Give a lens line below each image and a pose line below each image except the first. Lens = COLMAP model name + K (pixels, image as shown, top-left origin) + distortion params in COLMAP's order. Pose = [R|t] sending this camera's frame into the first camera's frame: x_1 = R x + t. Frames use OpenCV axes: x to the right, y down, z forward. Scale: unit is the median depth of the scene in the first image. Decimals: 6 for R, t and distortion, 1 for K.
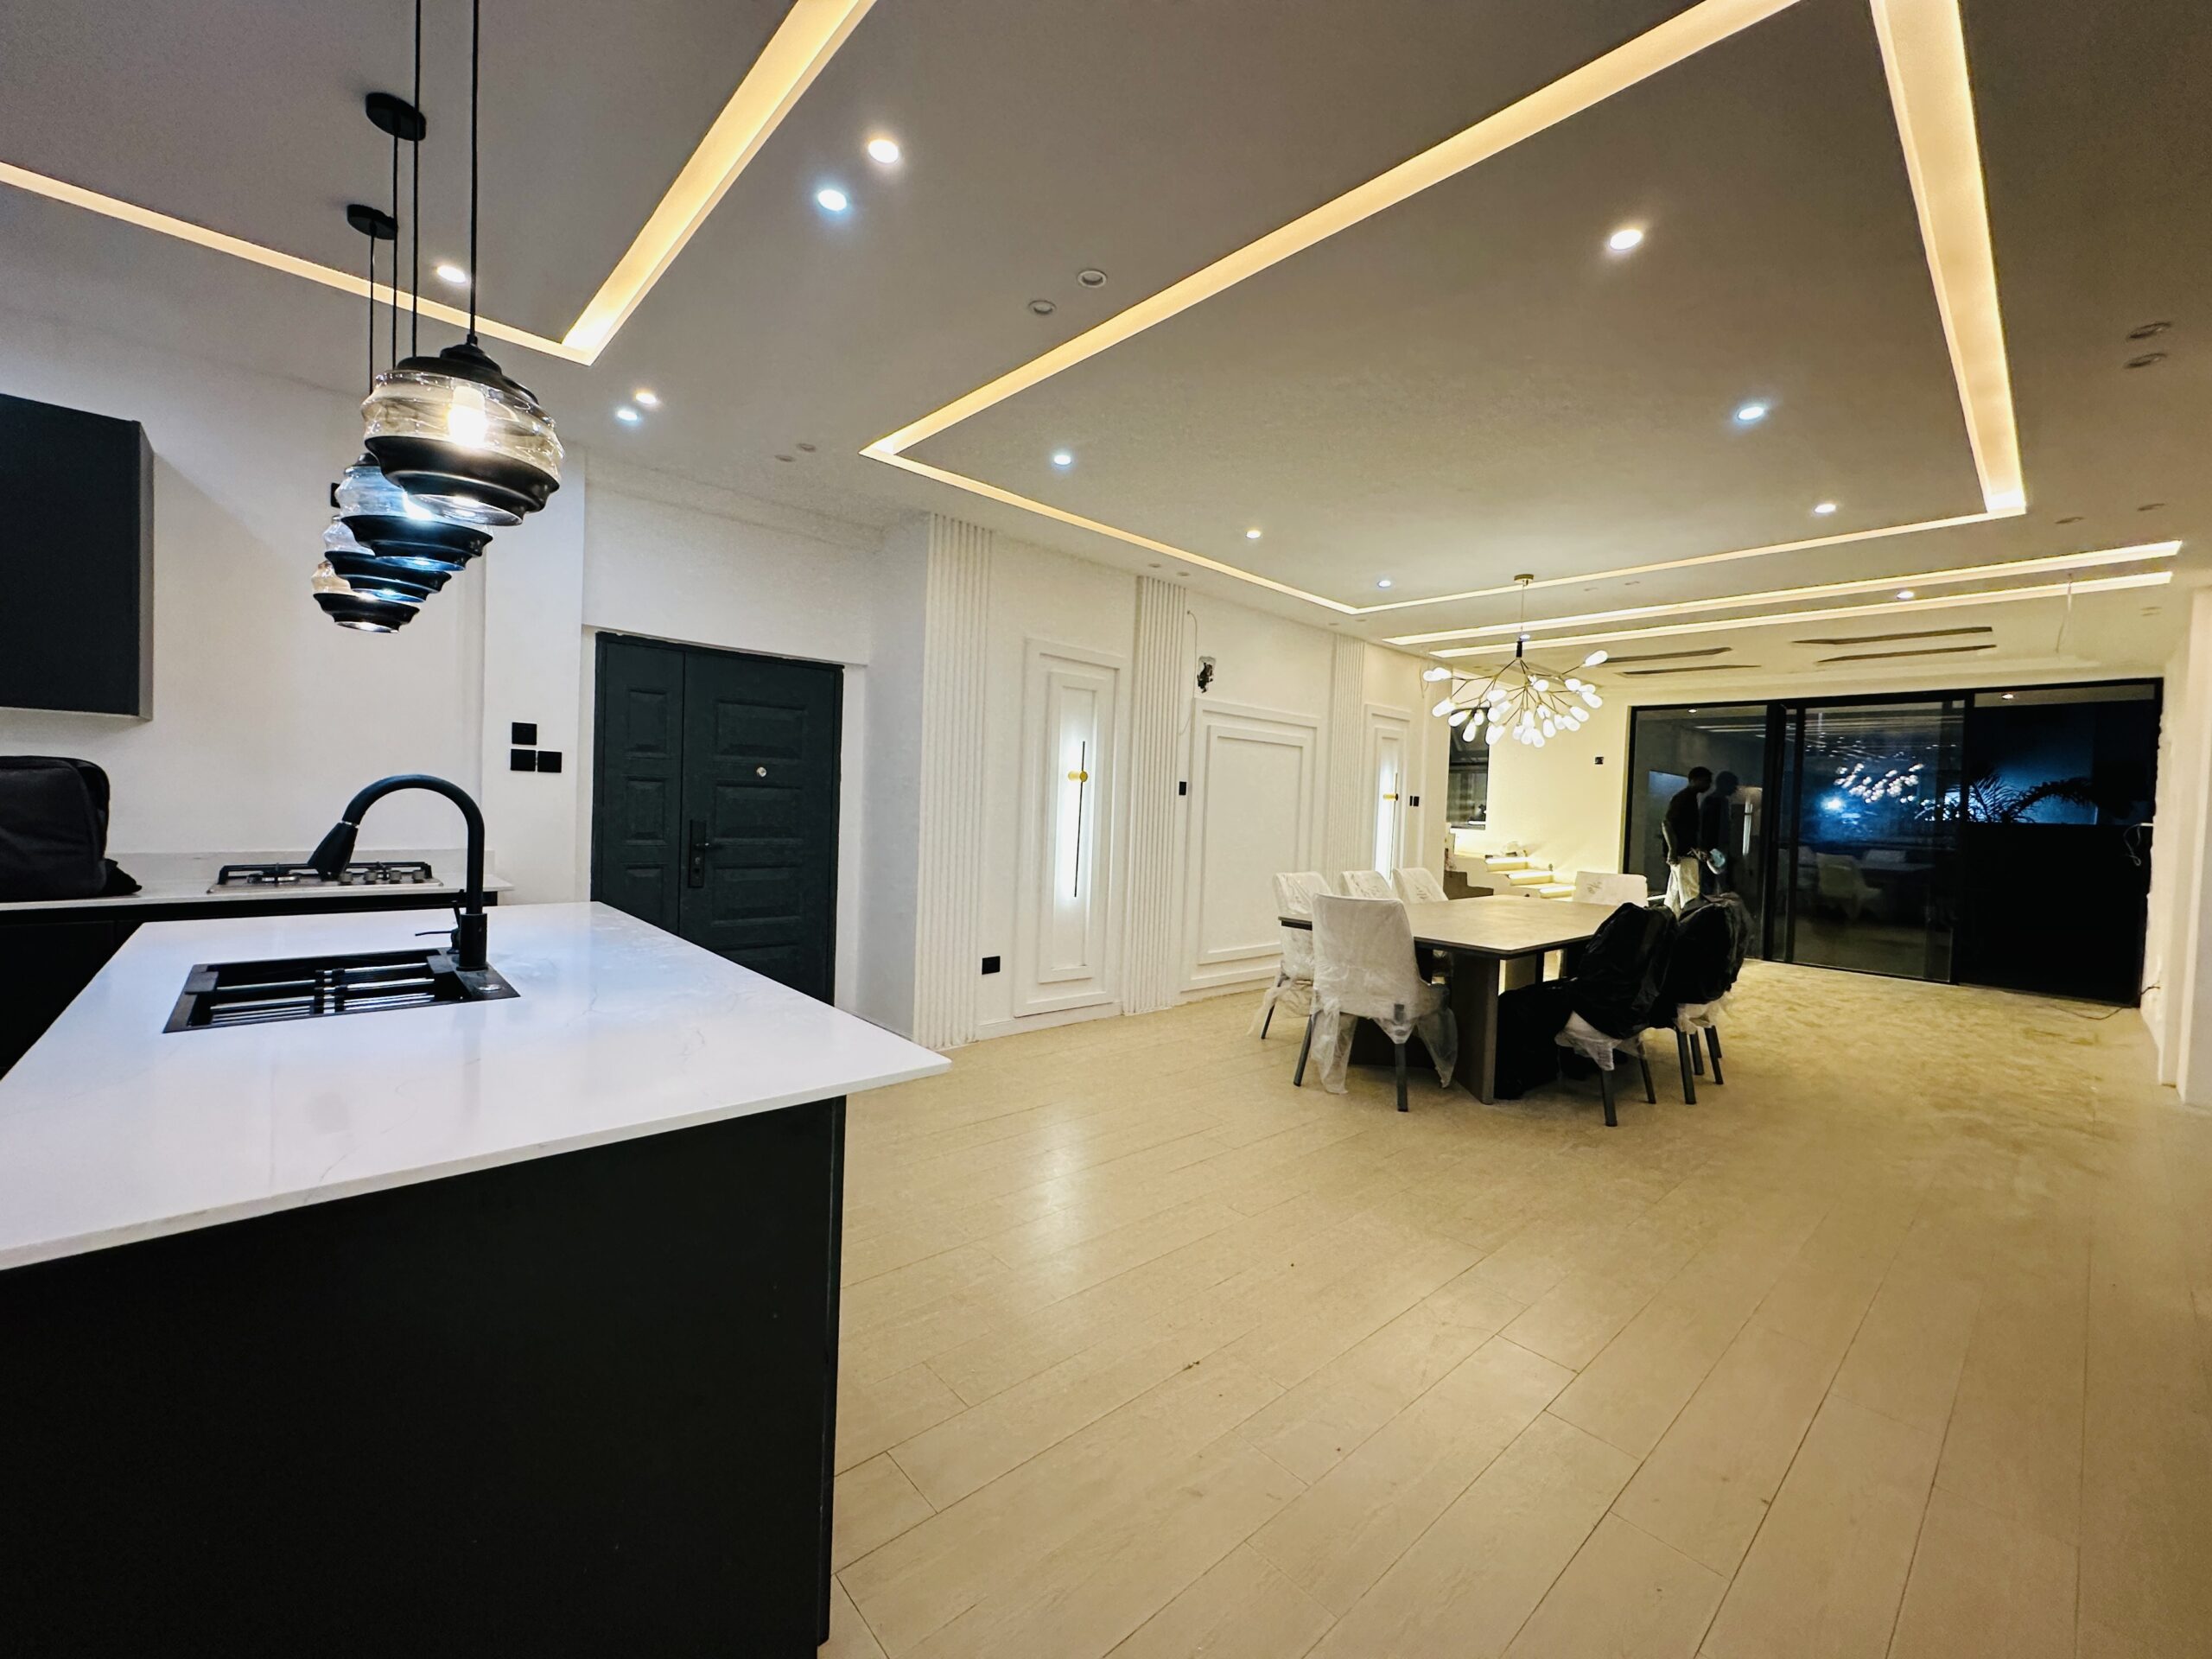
lens RADIAL K [[887.7, 0, 1108.7], [0, 887.7, 828.4], [0, 0, 1]] dist [-0.002642, 0.000657]
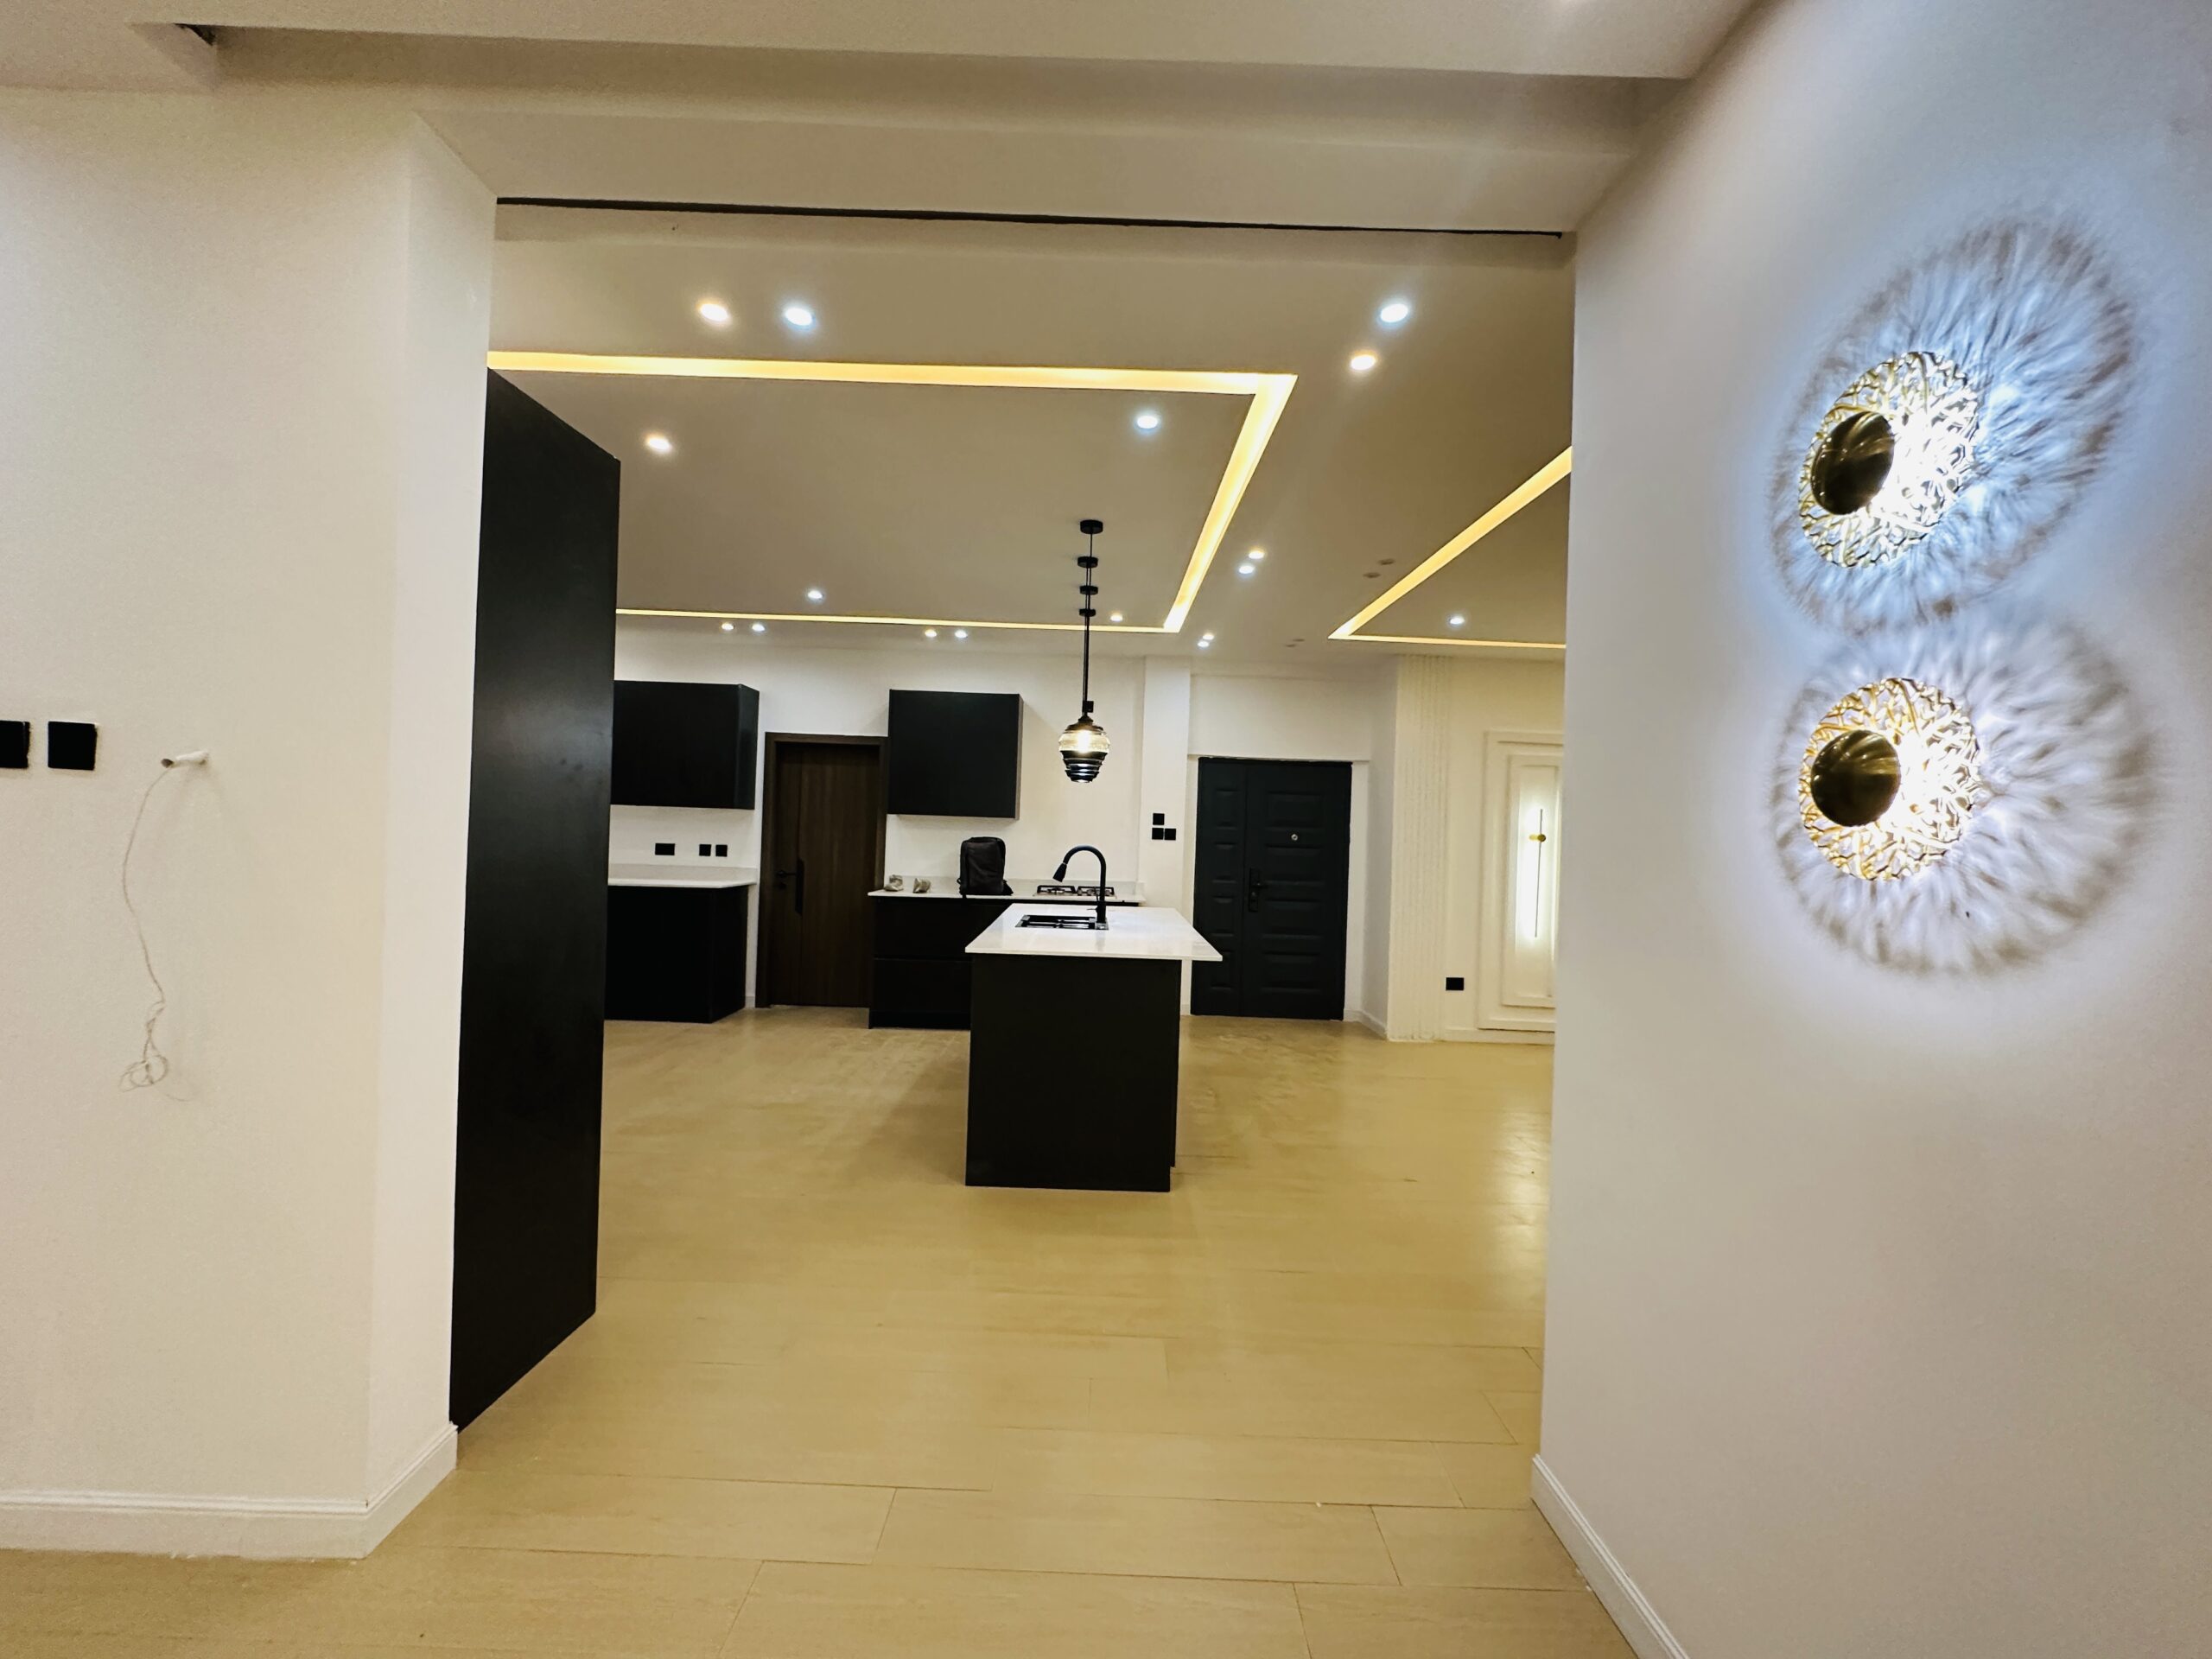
lens RADIAL K [[887.7, 0, 1098.4], [0, 887.7, 832.0], [0, 0, 1]] dist [-0.002642, 0.000657]
pose [[0.739404, -0.014262, -0.673111, 0.422374], [-0.026259, 0.998404, -0.050000, 0.012675], [0.672749, 0.054645, 0.737850, -0.379123]]
